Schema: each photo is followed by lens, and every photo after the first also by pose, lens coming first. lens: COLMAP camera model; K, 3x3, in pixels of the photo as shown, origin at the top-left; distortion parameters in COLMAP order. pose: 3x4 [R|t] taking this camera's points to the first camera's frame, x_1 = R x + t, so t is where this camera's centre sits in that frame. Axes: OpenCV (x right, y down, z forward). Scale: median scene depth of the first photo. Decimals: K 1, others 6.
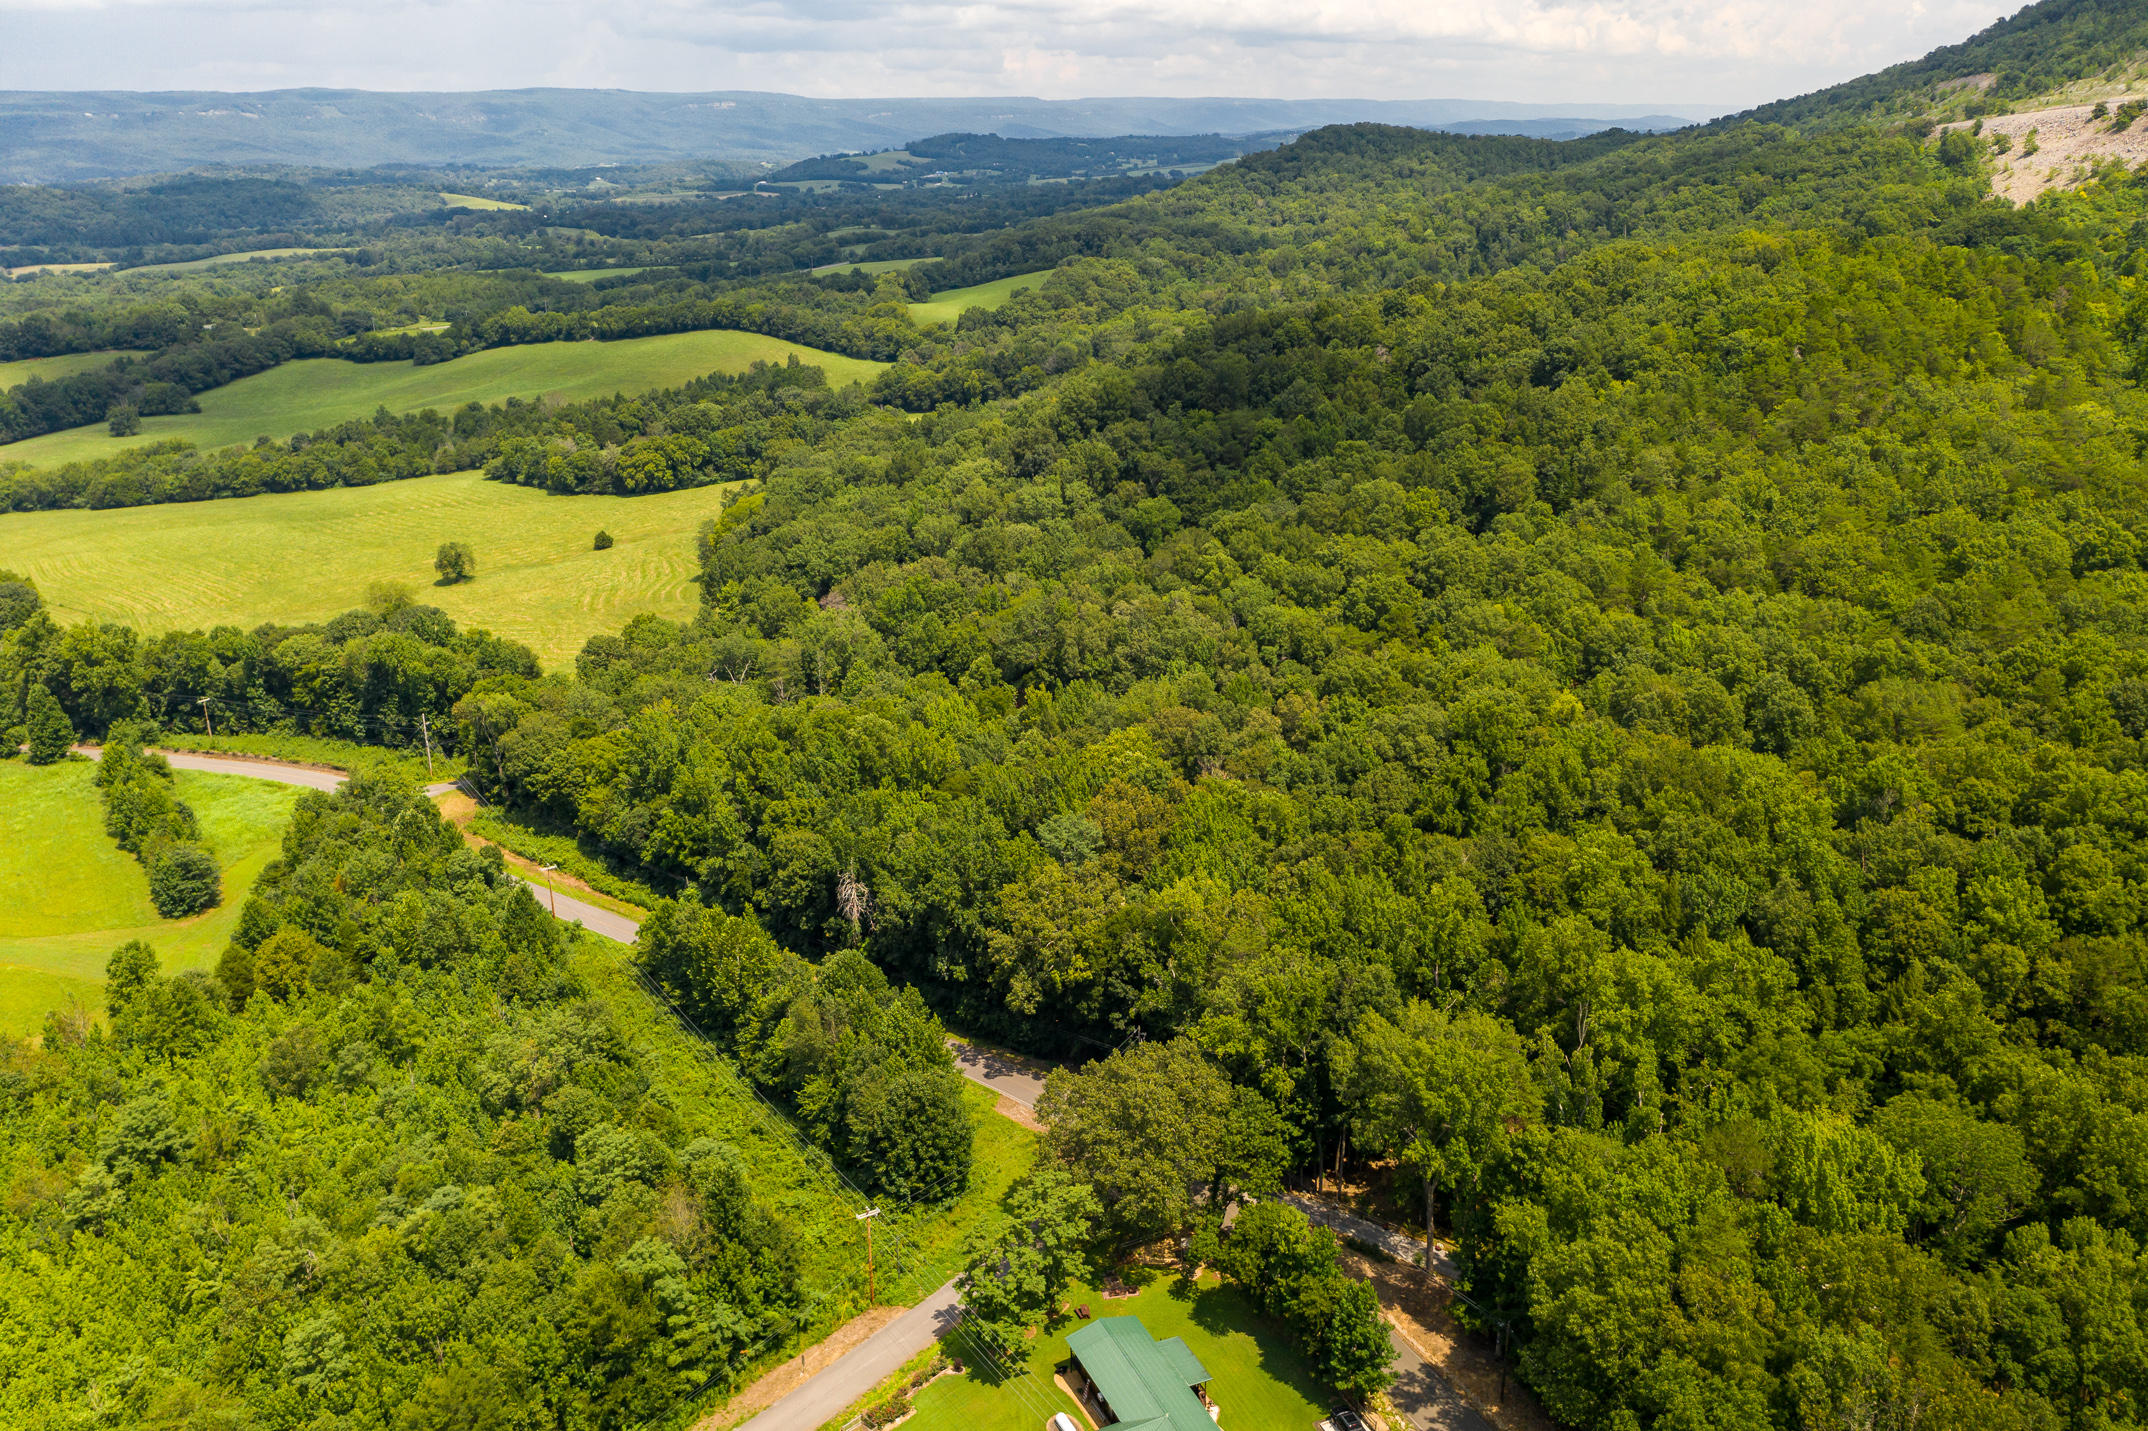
lens RADIAL K [[1712.3, 0, 1083.0], [0, 1712.3, 702.8], [0, 0, 1]] dist [-0.009742, 0.011221]
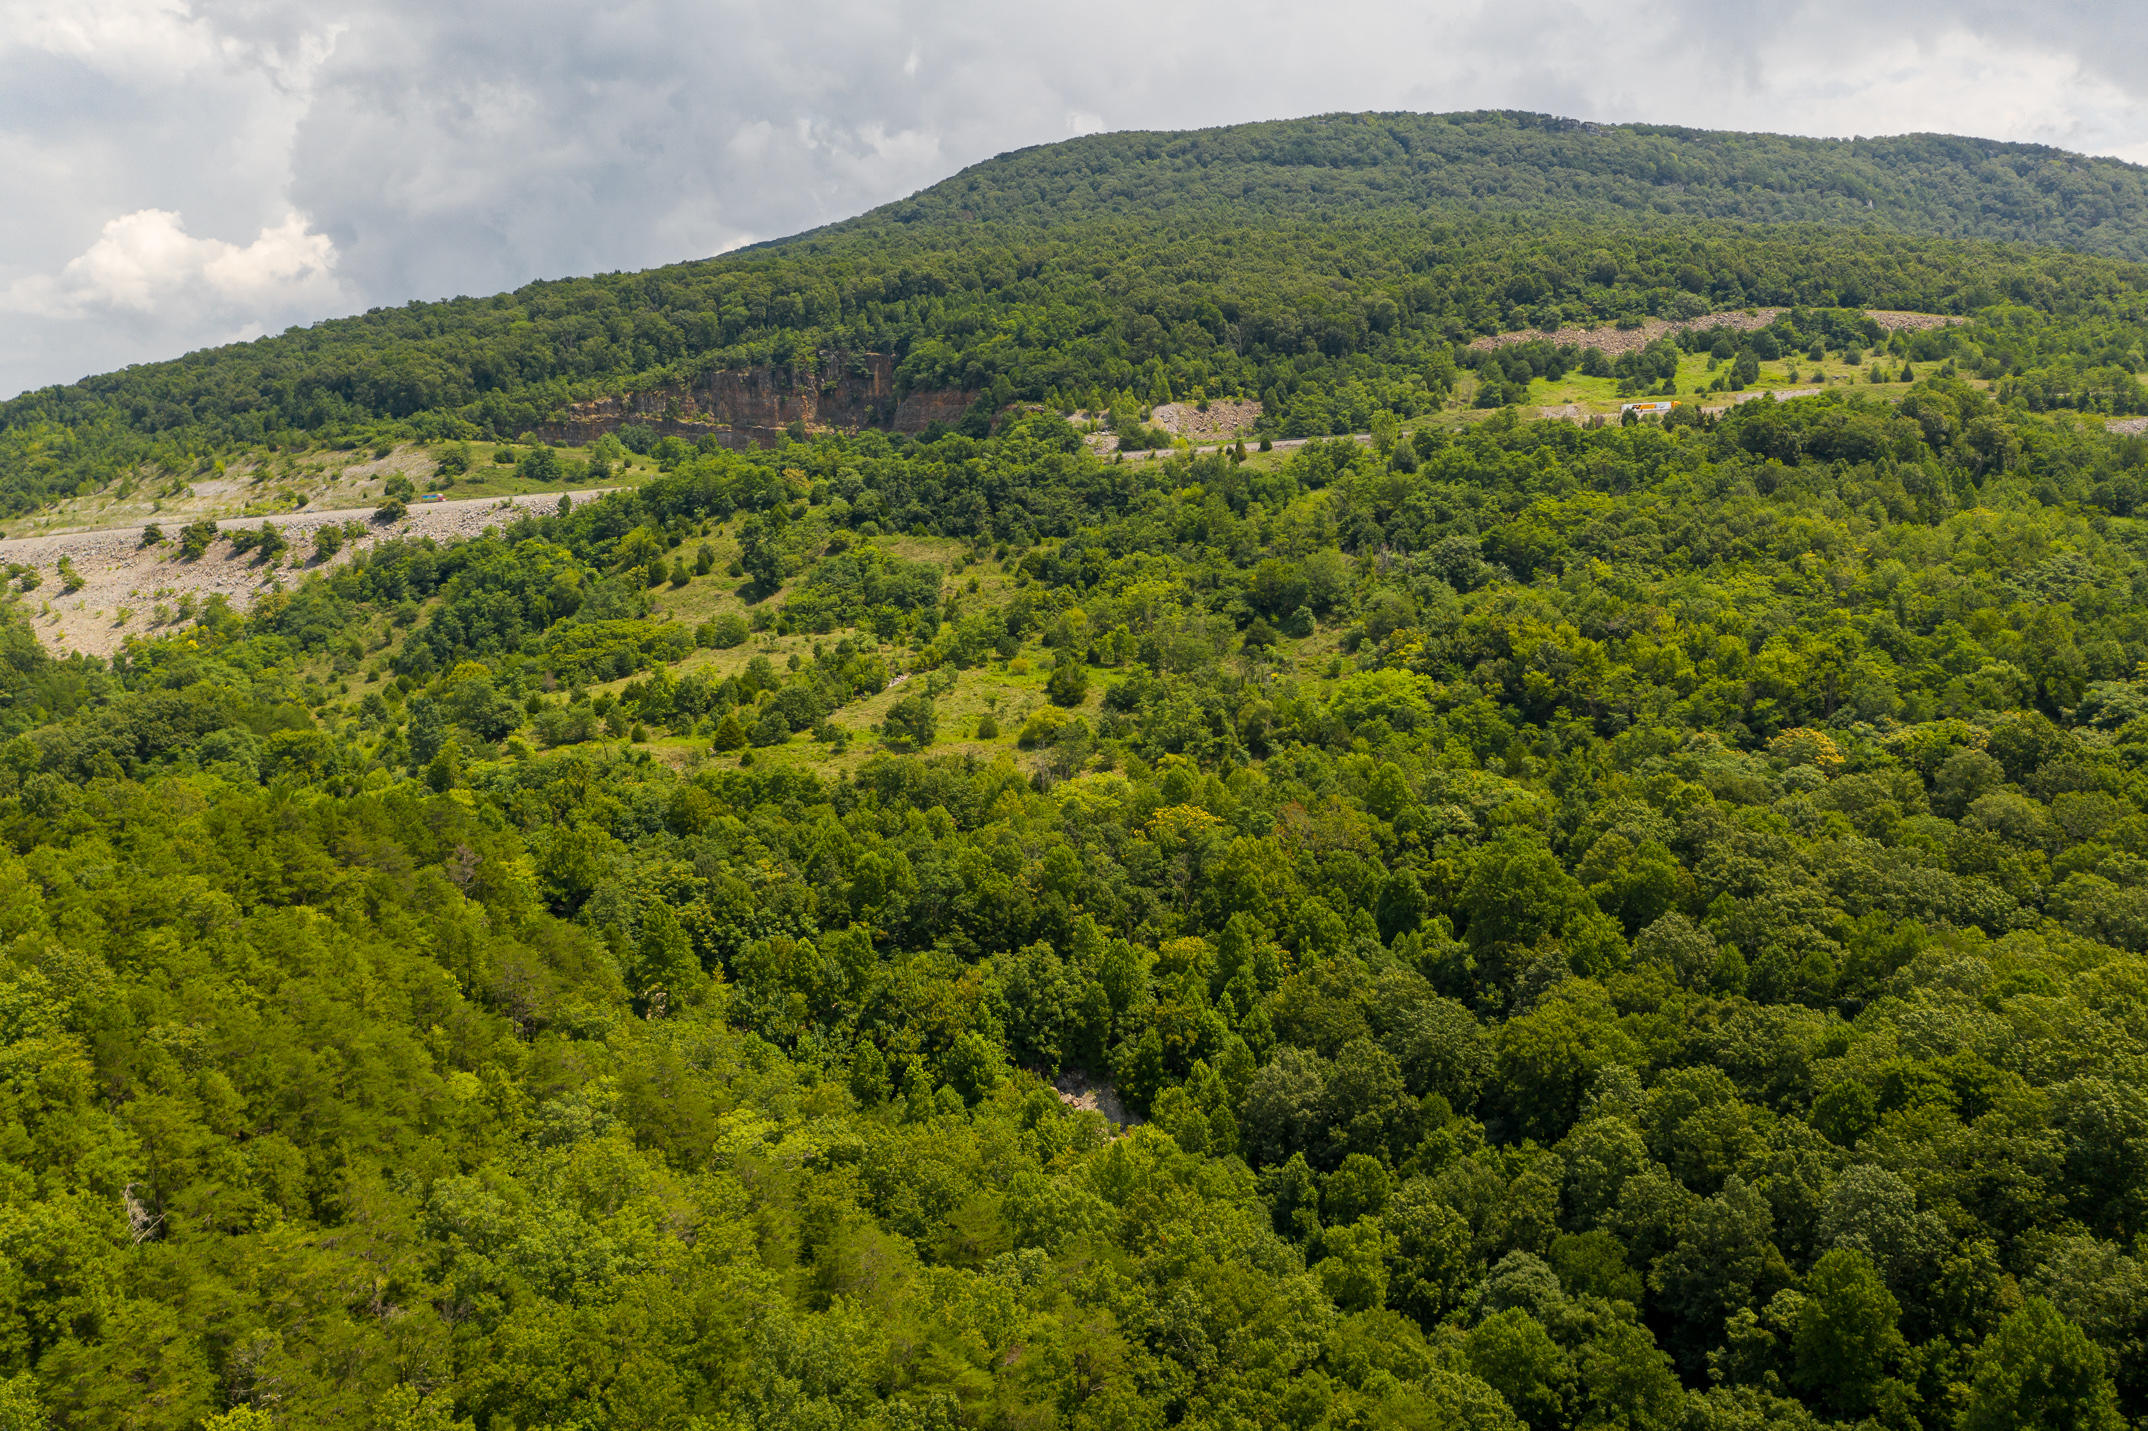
lens RADIAL K [[1712.3, 0, 1081.9], [0, 1712.3, 702.8], [0, 0, 1]] dist [-0.009742, 0.011221]
pose [[0.461307, -0.083838, 0.883271, 0.134585], [0.285520, 0.956597, -0.058320, -0.147981], [-0.840044, 0.279095, 0.465222, 0.419616]]
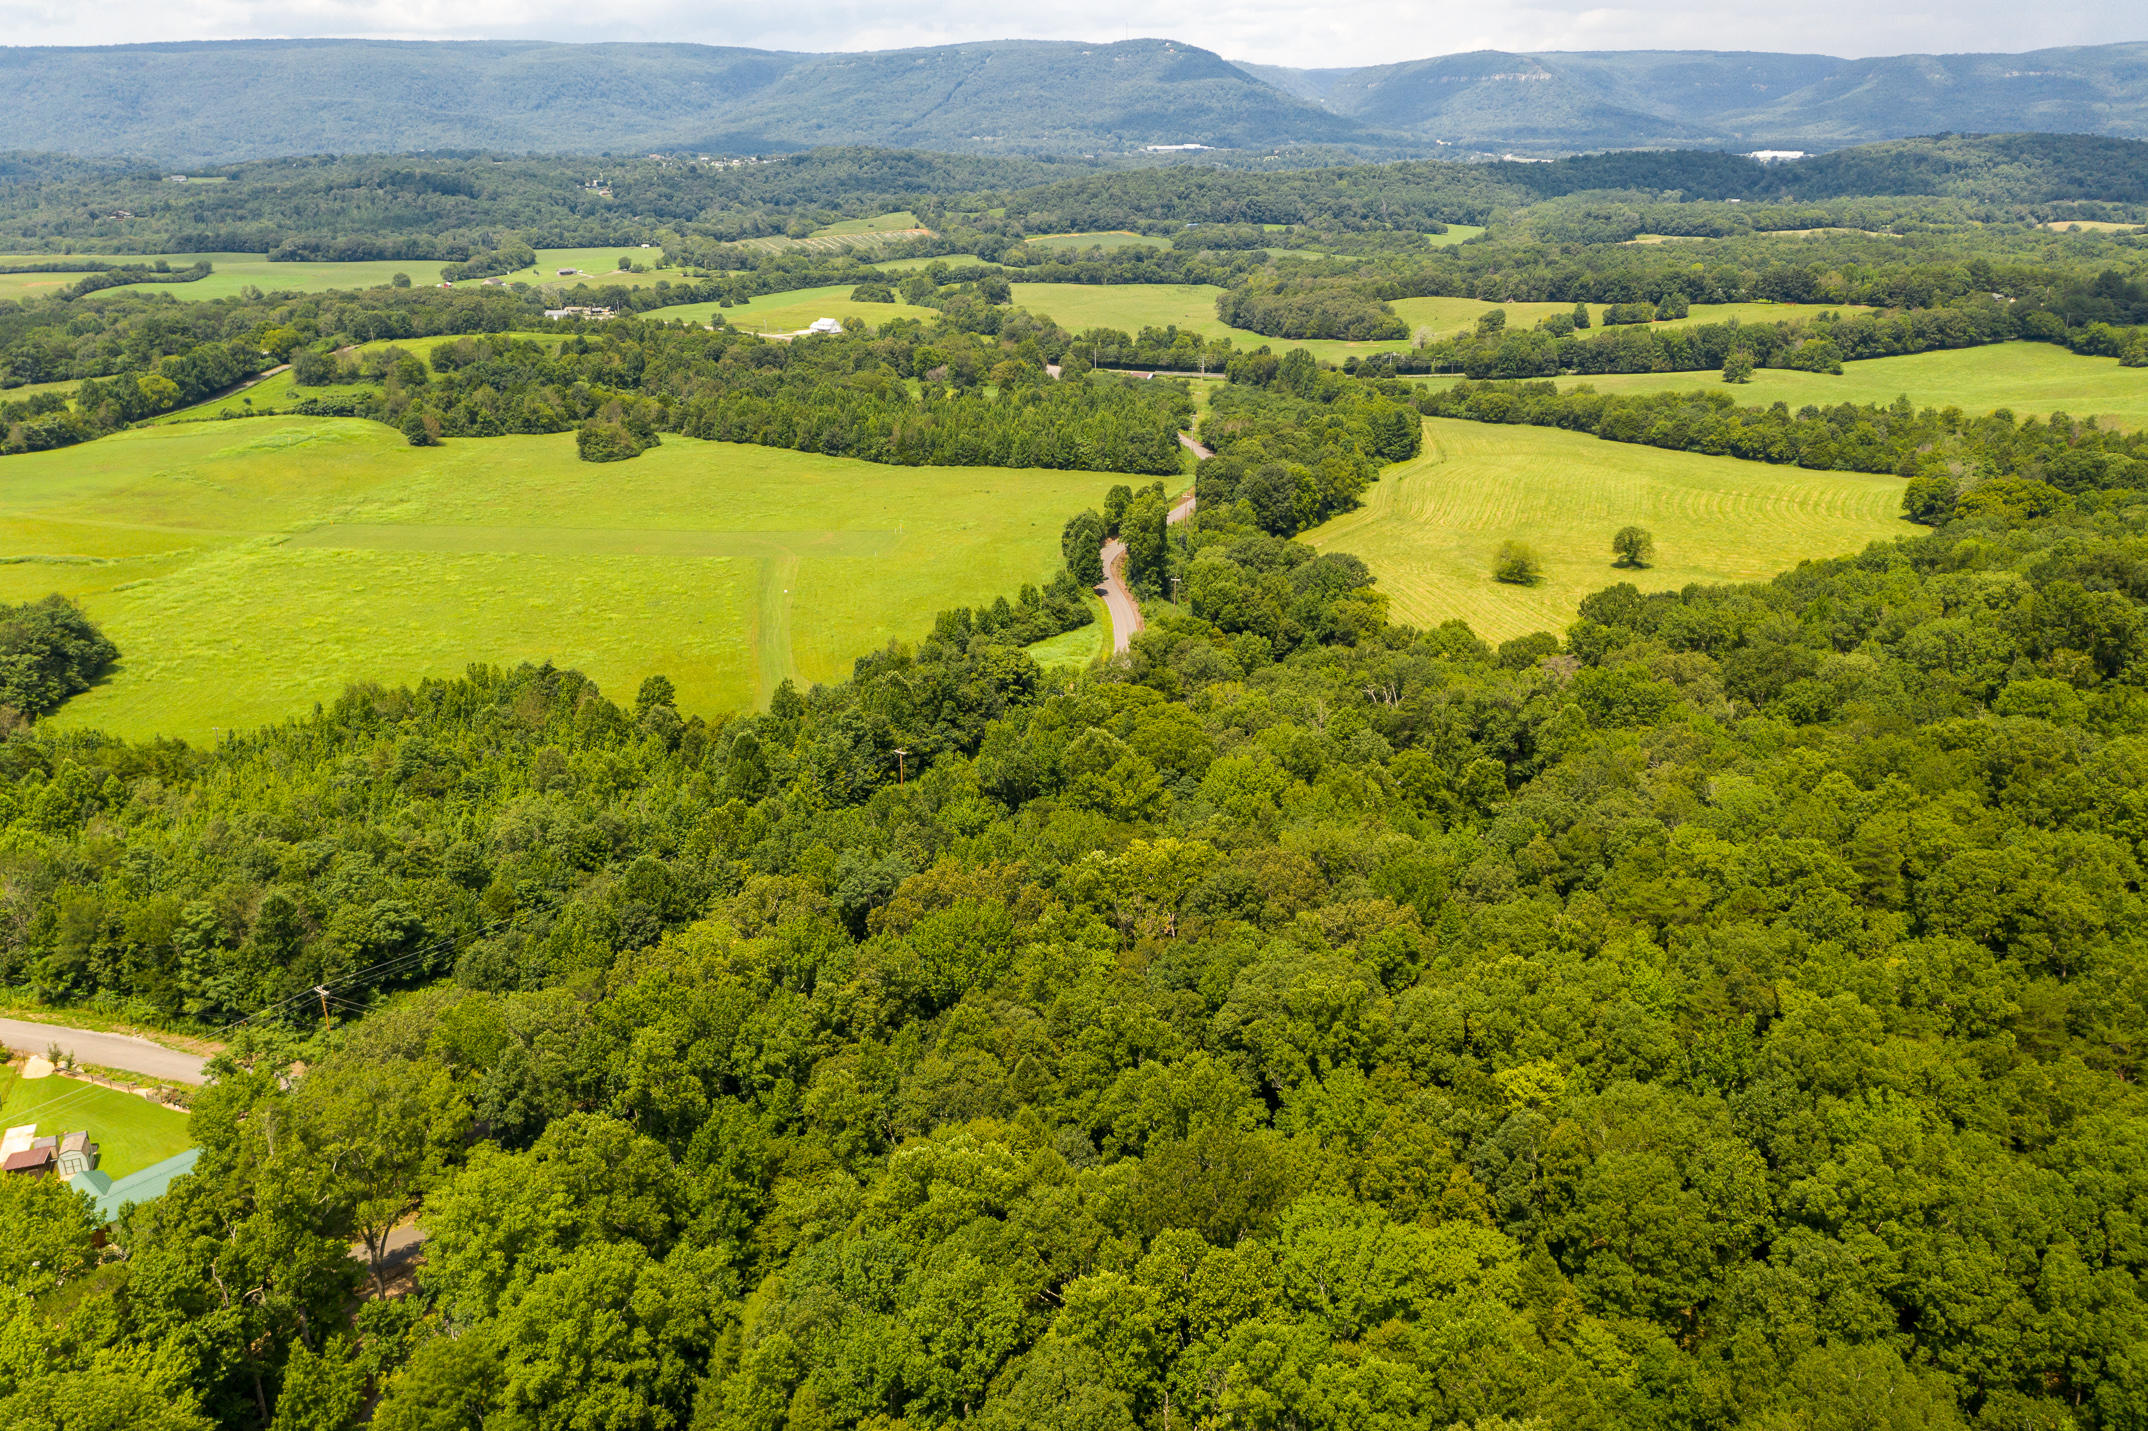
lens RADIAL K [[1712.3, 0, 1073.8], [0, 1712.3, 706.0], [0, 0, 1]] dist [-0.009742, 0.011221]
pose [[0.409291, 0.324953, -0.852576, 0.302479], [-0.300813, 0.930242, 0.210146, -0.089556], [0.861390, 0.170455, 0.478490, 0.229694]]
